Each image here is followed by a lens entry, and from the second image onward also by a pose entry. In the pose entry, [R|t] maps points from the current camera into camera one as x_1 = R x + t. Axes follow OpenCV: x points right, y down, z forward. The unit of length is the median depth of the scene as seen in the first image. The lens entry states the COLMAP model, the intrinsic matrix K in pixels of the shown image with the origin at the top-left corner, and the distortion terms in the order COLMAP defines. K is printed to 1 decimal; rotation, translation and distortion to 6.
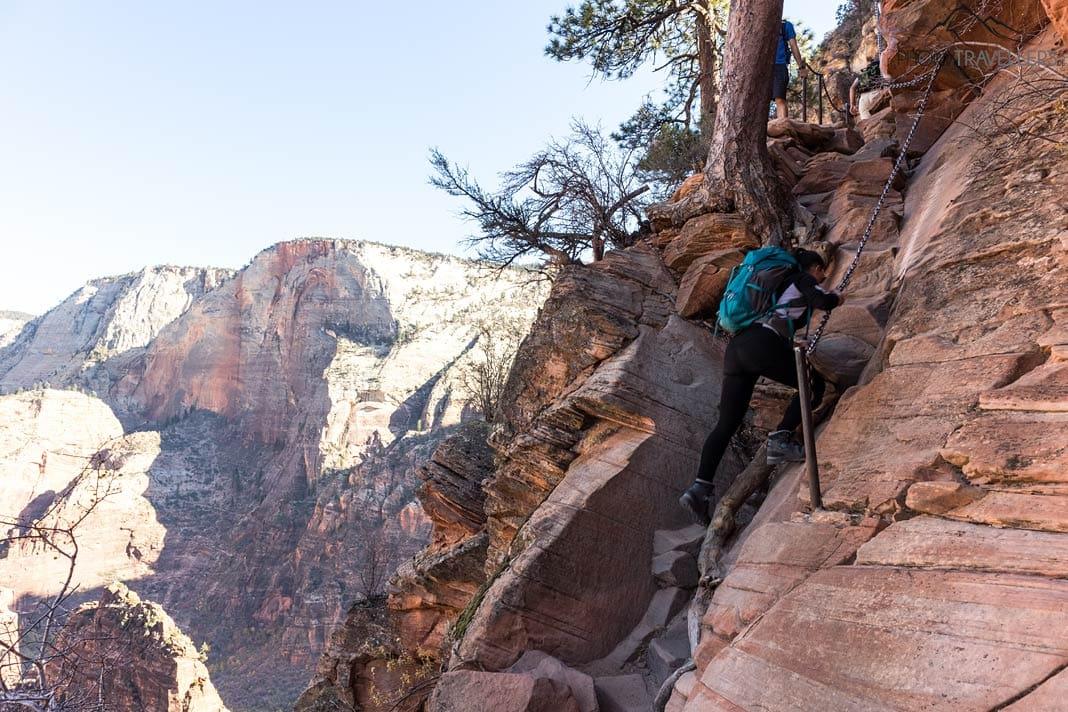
lens RADIAL K [[733.4, 0, 534.0], [0, 733.4, 356.0], [0, 0, 1]] dist [-0.002135, -0.000492]
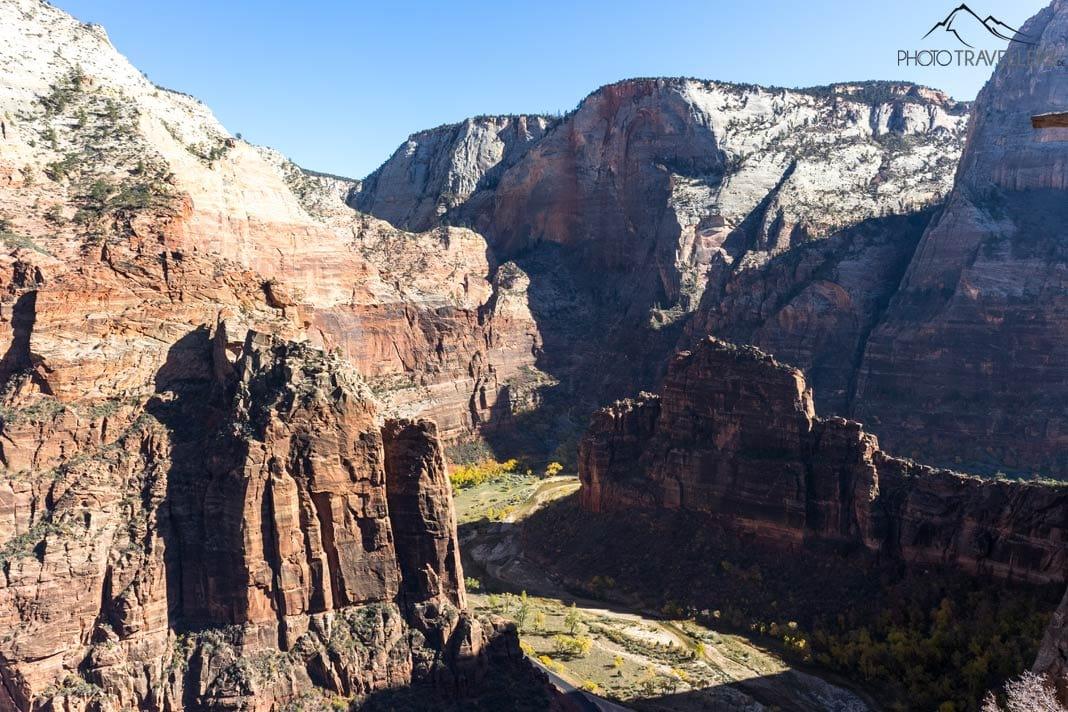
lens RADIAL K [[749.8, 0, 534.0], [0, 749.8, 356.0], [0, 0, 1]] dist [-0.015433, -0.000573]
pose [[0.974232, -0.004352, -0.225504, -0.204921], [0.051532, 0.977664, 0.203759, 0.007739], [0.219581, -0.210129, 0.952696, -0.185716]]
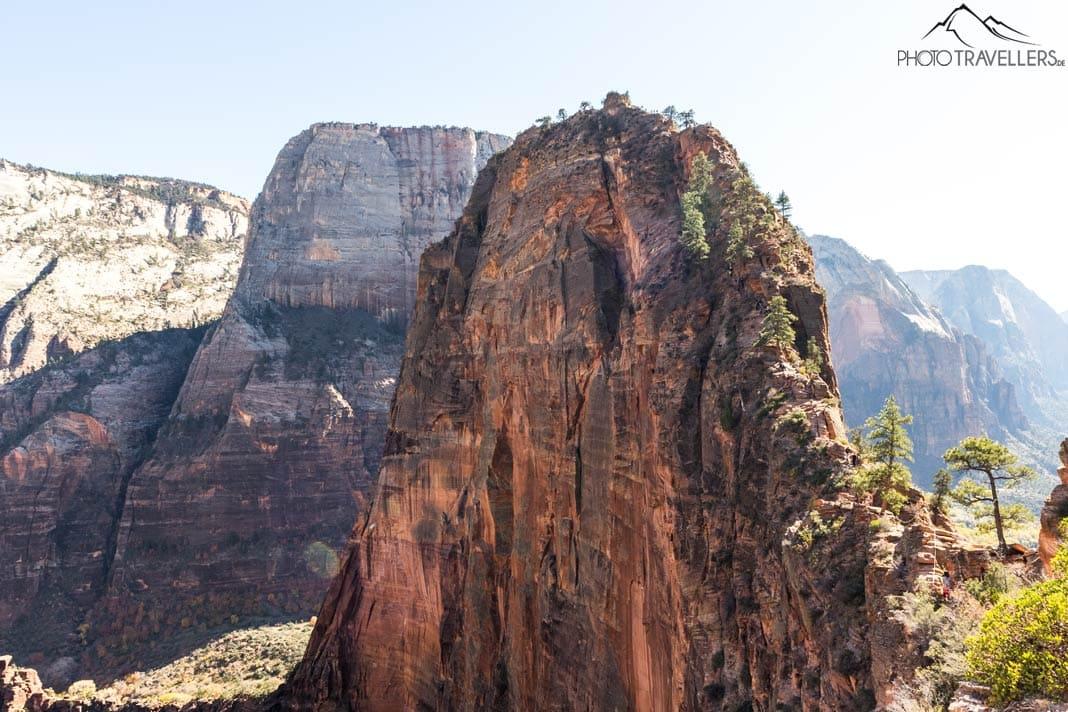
lens RADIAL K [[777.3, 0, 538.2], [0, 777.3, 353.8], [0, 0, 1]] dist [-0.004611, -0.002830]
pose [[0.841973, -0.038247, 0.538163, -0.094852], [-0.009893, 0.996222, 0.086279, -0.000597], [-0.539429, -0.077969, 0.838413, -0.084016]]
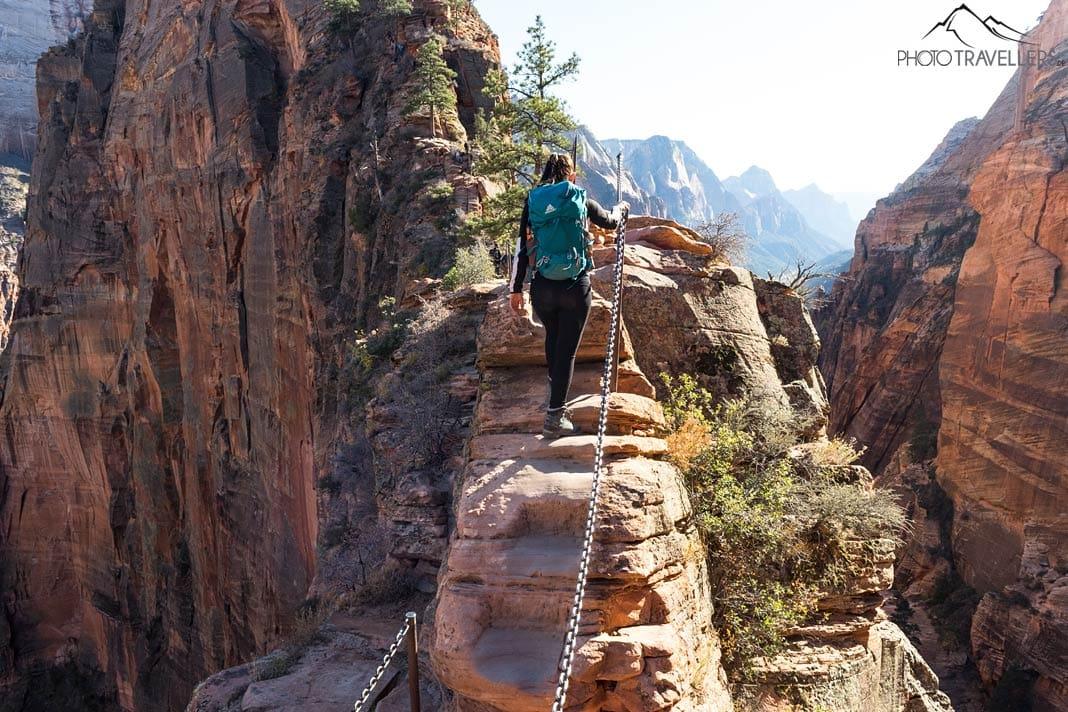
lens RADIAL K [[733.4, 0, 534.0], [0, 733.4, 356.0], [0, 0, 1]] dist [-0.002135, -0.000492]
pose [[0.606937, -0.186036, 0.772670, -0.062690], [-0.037229, 0.964495, 0.261465, 0.011367], [-0.793878, -0.187458, 0.578462, -0.065898]]
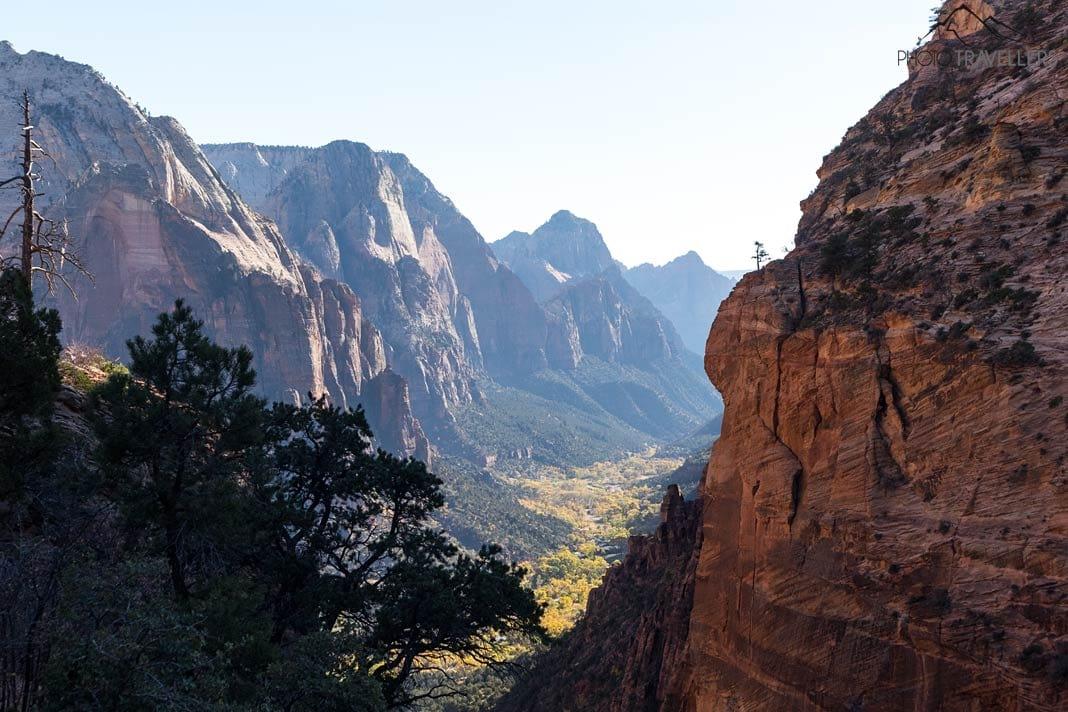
lens RADIAL K [[1779.9, 0, 534.0], [0, 1779.9, 356.0], [0, 0, 1]] dist [-0.017497, 0.036125]
pose [[0.379705, -0.051670, 0.923664, -0.112274], [-0.070184, 0.993953, 0.084454, -0.002934], [-0.922442, -0.096894, 0.373782, -0.109895]]
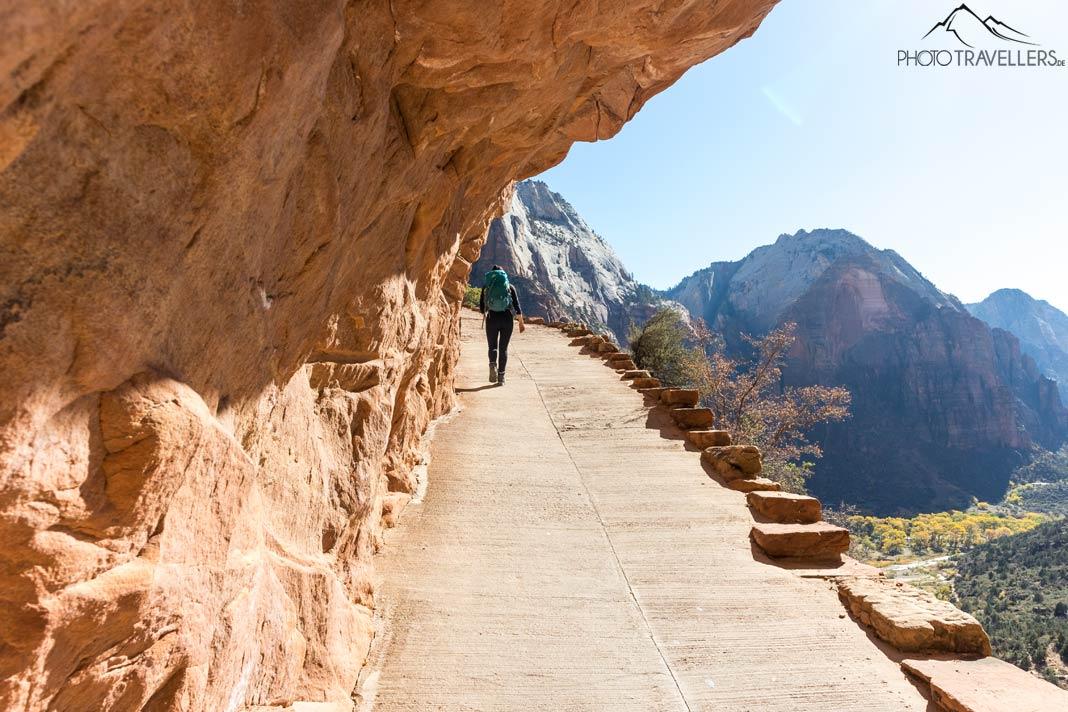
lens RADIAL K [[733.4, 0, 534.0], [0, 733.4, 356.0], [0, 0, 1]] dist [-0.002135, -0.000492]
pose [[0.881472, -0.004418, 0.472215, 0.145167], [0.014249, 0.999750, -0.017244, 0.151104], [-0.472021, 0.021929, 0.881315, 0.007798]]
